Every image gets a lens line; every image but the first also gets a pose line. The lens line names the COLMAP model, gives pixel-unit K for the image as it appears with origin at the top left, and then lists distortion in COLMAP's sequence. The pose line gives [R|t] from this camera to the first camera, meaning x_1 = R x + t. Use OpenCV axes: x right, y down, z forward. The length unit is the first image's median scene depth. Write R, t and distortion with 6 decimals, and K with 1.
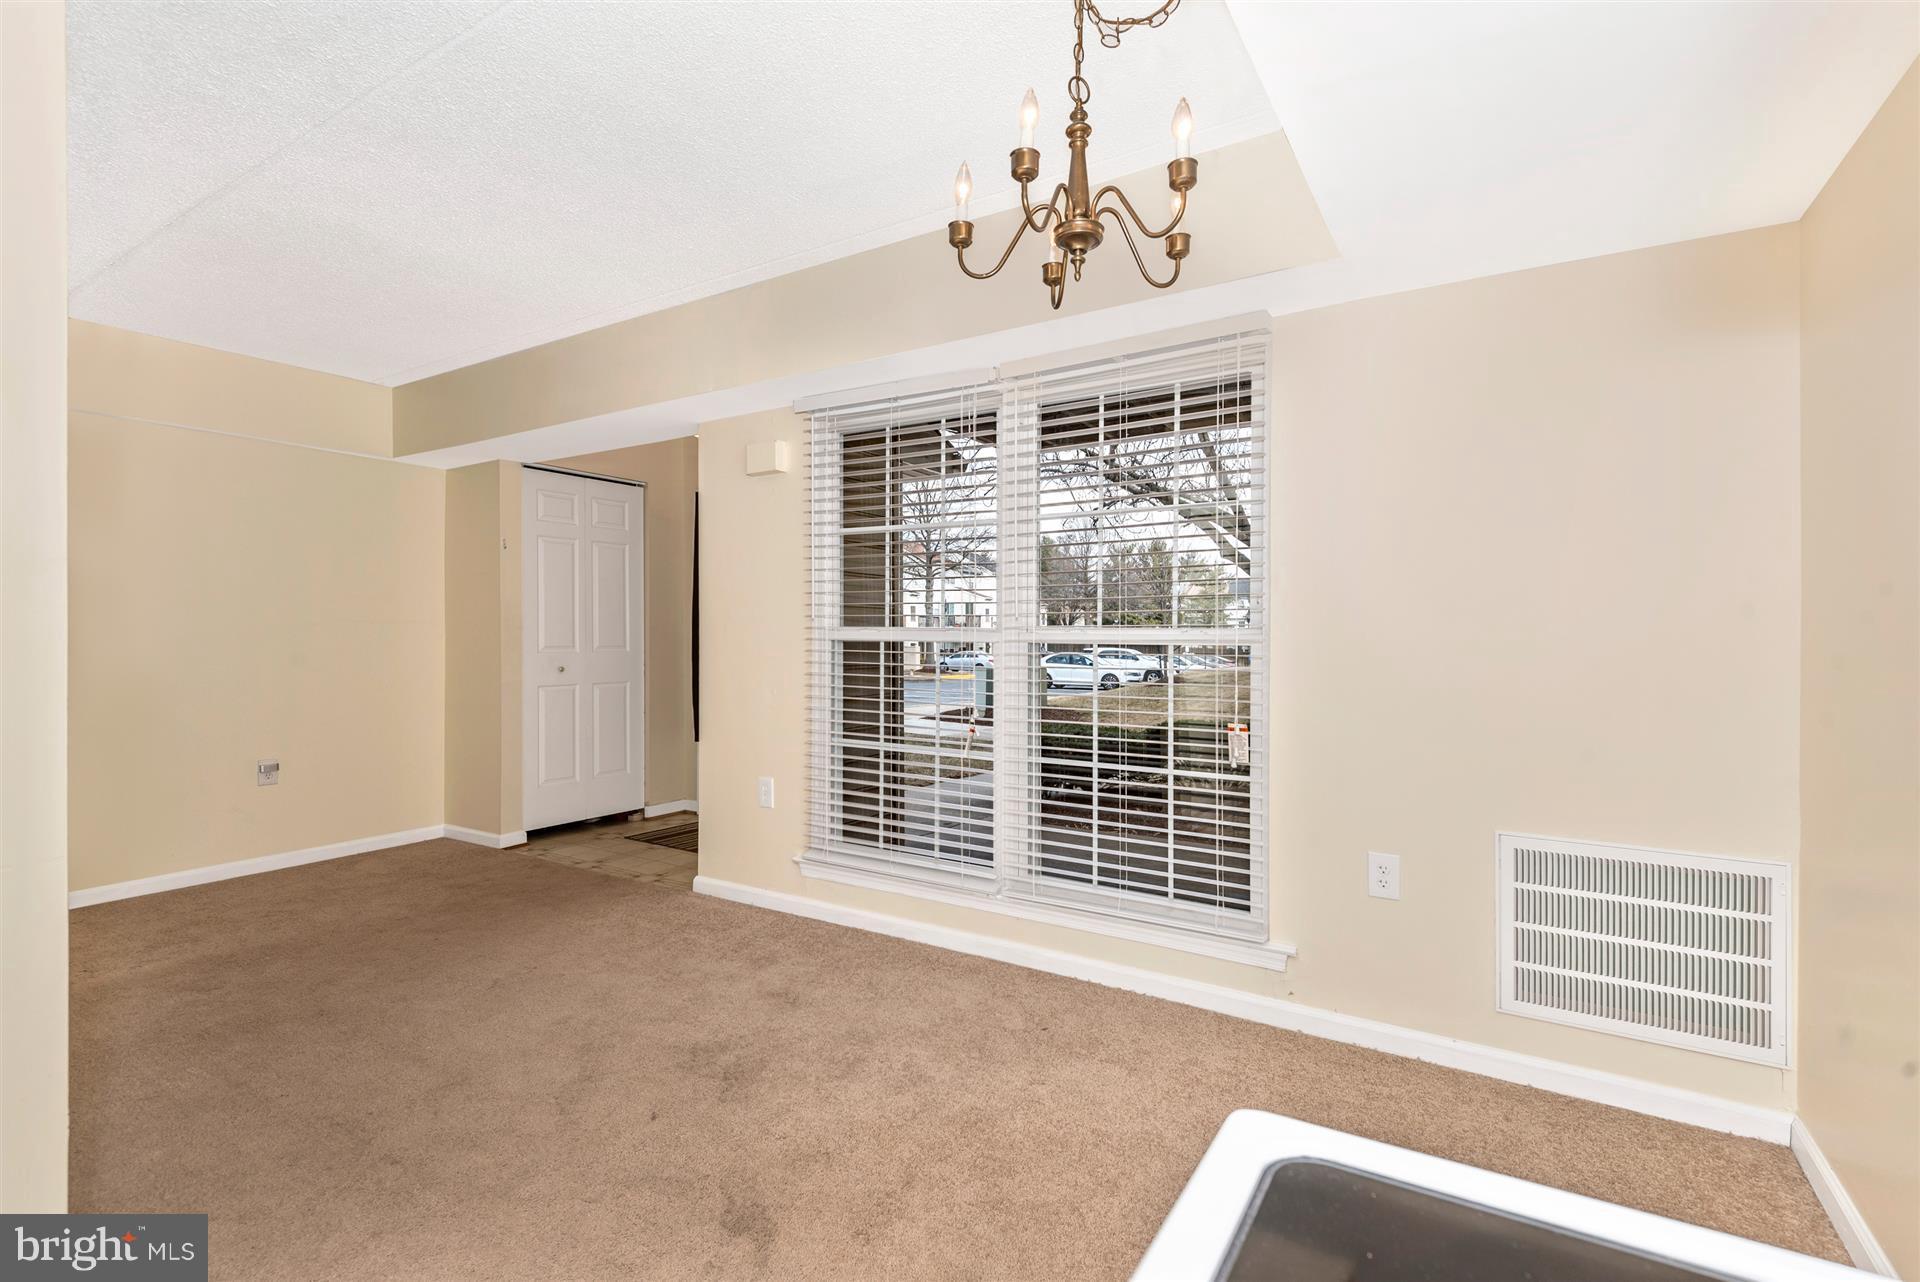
lens RADIAL K [[851.8, 0, 979.0], [0, 851.8, 635.9], [0, 0, 1]] dist [-0.018141, -0.000717]
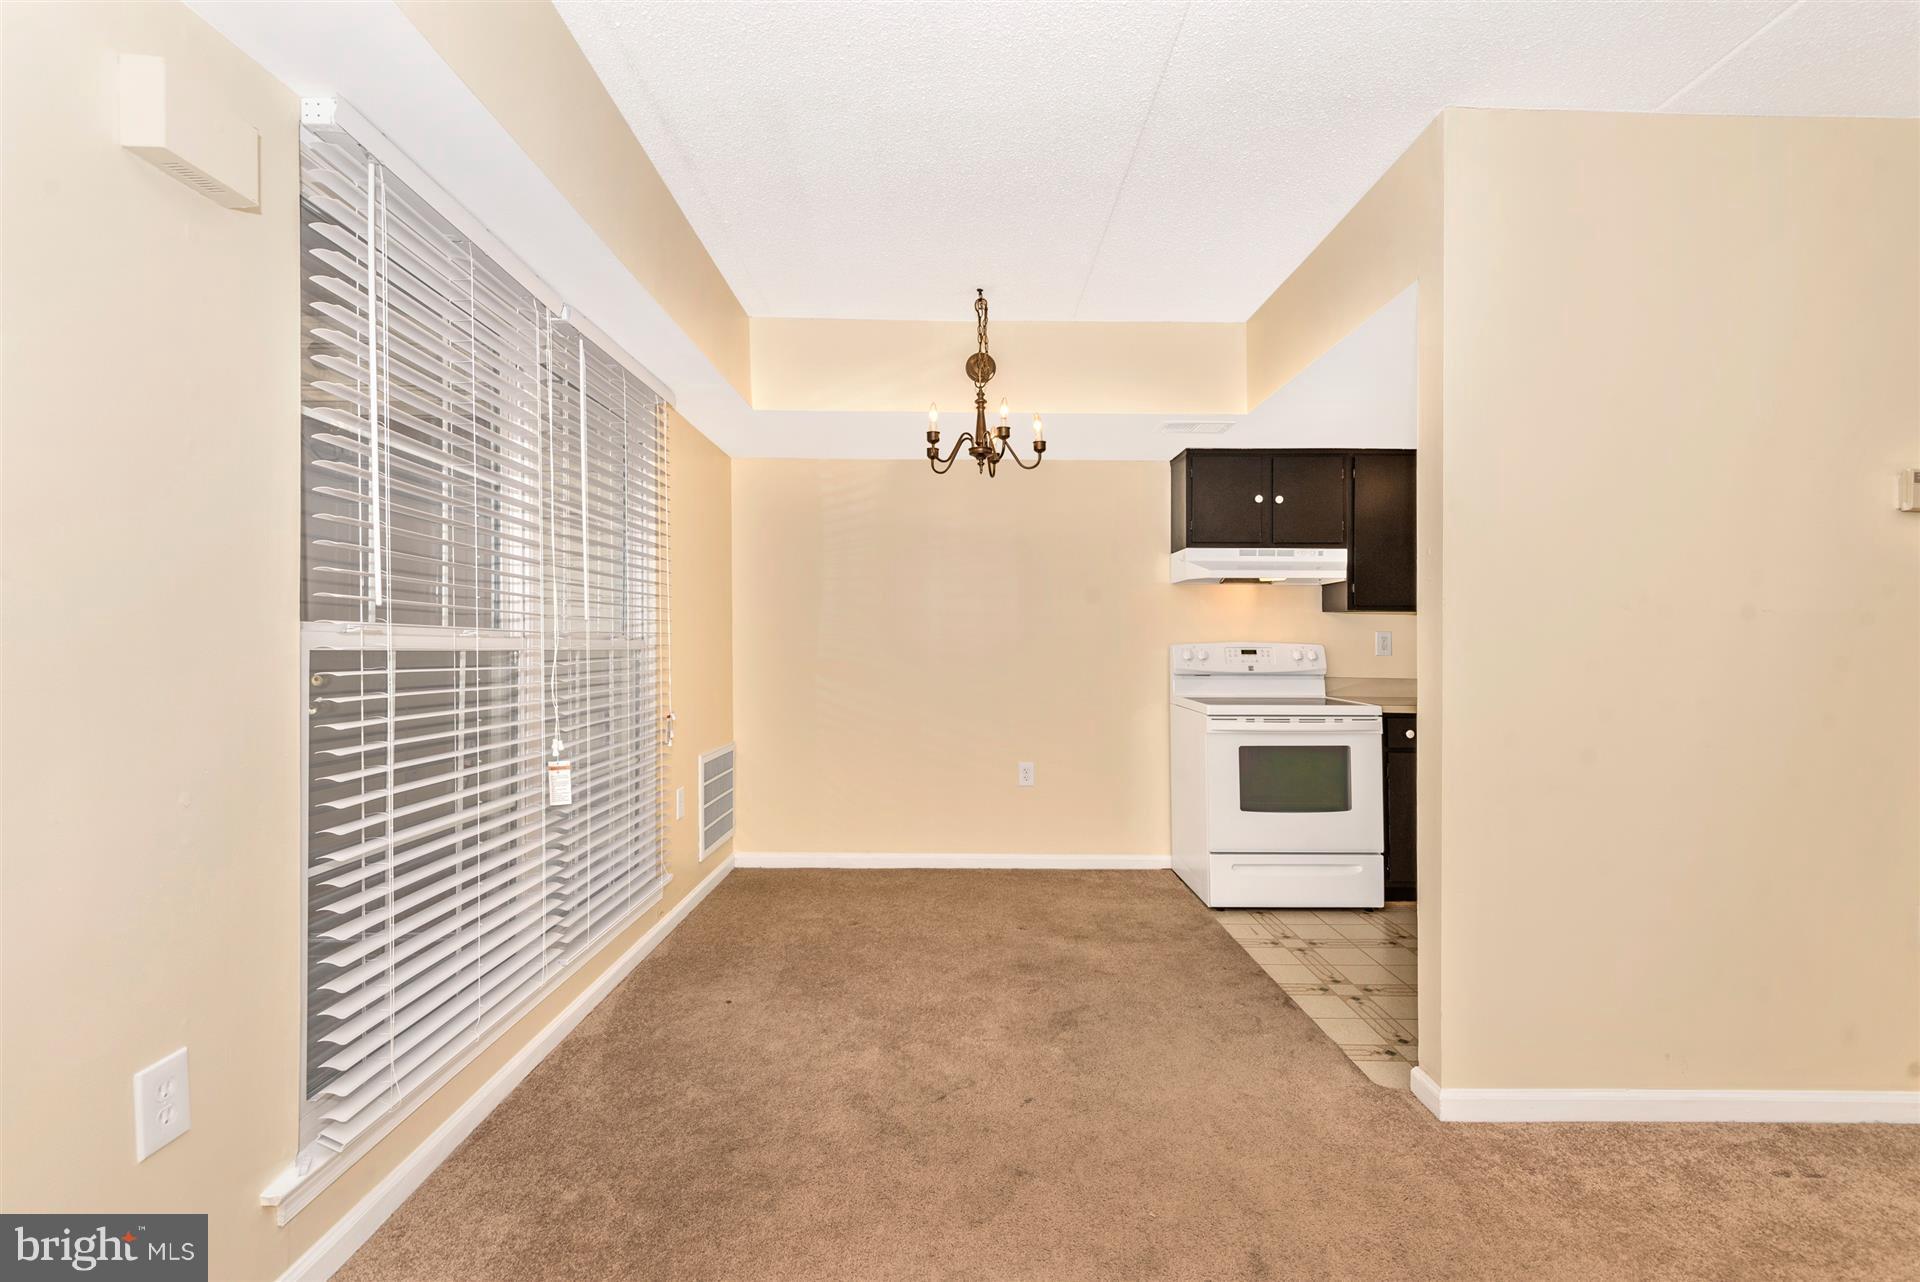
lens RADIAL K [[918.5, 0, 970.8], [0, 918.5, 633.8], [0, 0, 1]] dist [0.035599, -0.021381]
pose [[-0.526011, -0.000889, 0.850478, -0.961558], [-0.010840, 0.999925, -0.005659, -0.007793], [-0.850409, -0.012195, -0.525981, 1.167534]]
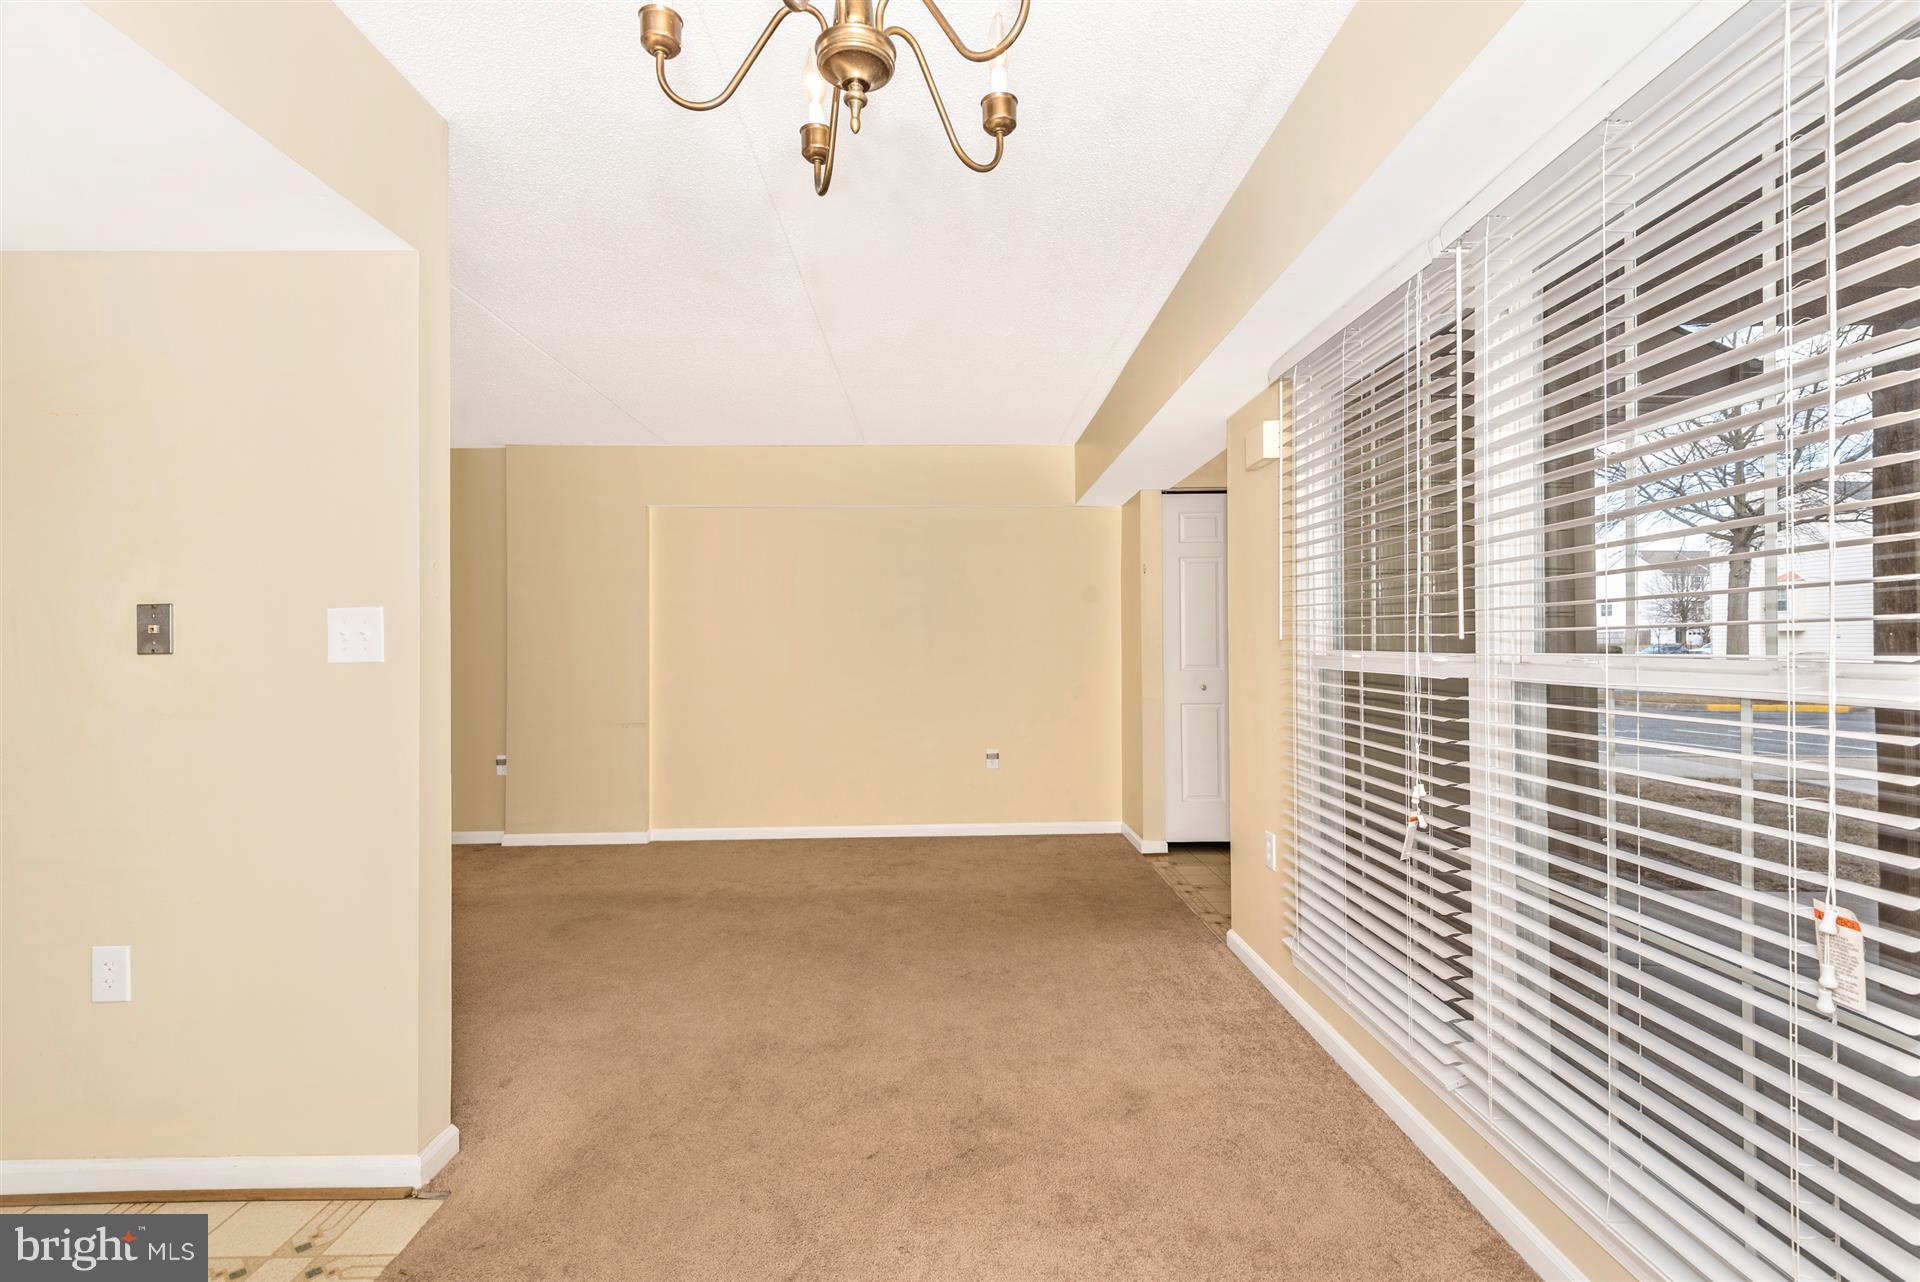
lens RADIAL K [[851.8, 0, 979.0], [0, 851.8, 635.9], [0, 0, 1]] dist [-0.018141, -0.000717]
pose [[0.539608, -0.007904, -0.841879, 0.358473], [-0.000101, 0.999955, -0.009454, -0.019909], [0.841916, 0.005186, 0.539583, 0.390415]]
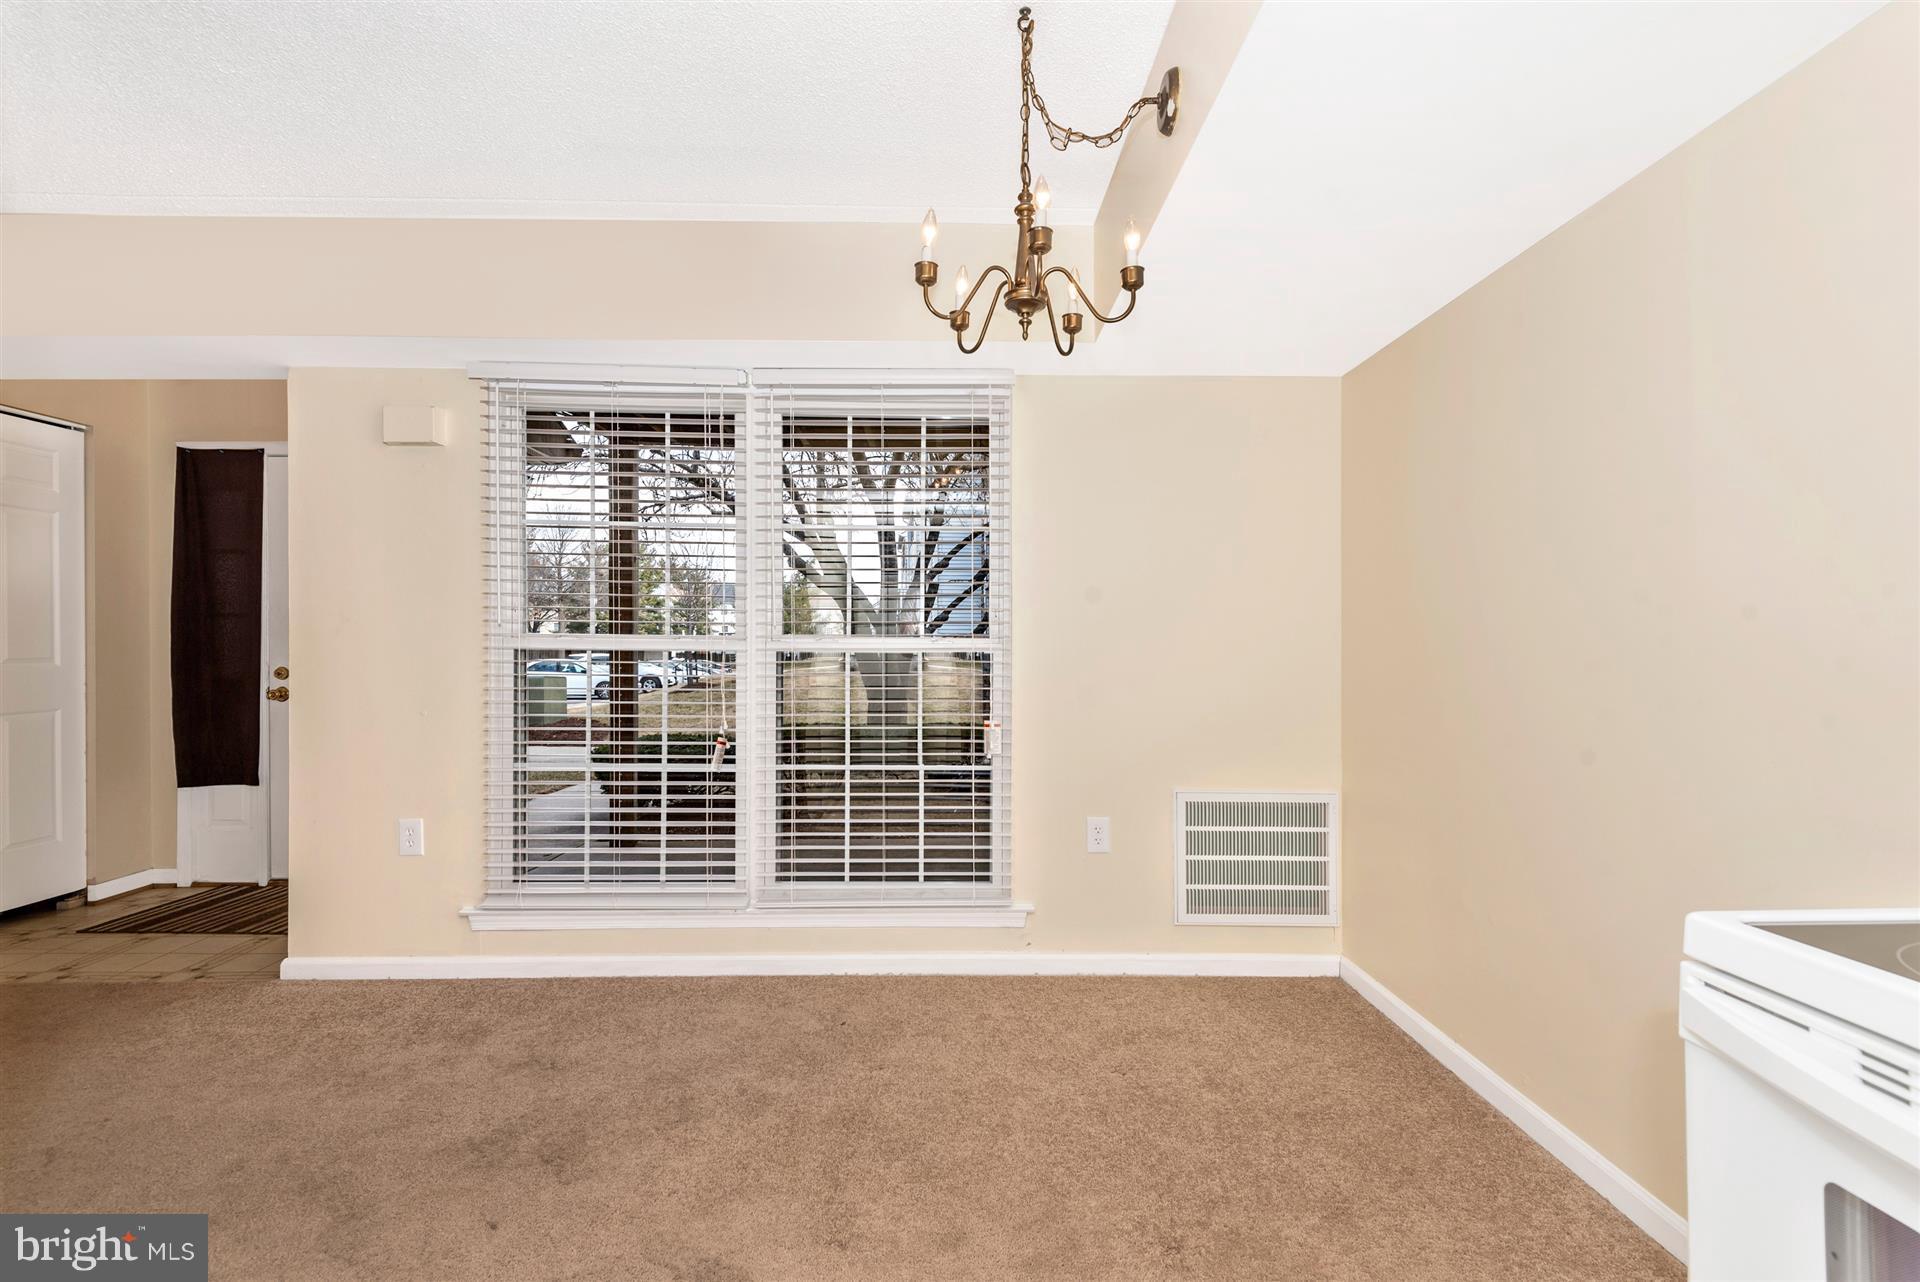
lens RADIAL K [[857.5, 0, 960.0], [0, 857.5, 641.0], [0, 0, 1]] dist [0.000708, -0.014984]
pose [[0.838582, -0.000257, 0.544776, -0.314266], [0.000342, 1.000000, -0.000056, -0.004017], [-0.544776, 0.000233, 0.838582, 0.035286]]
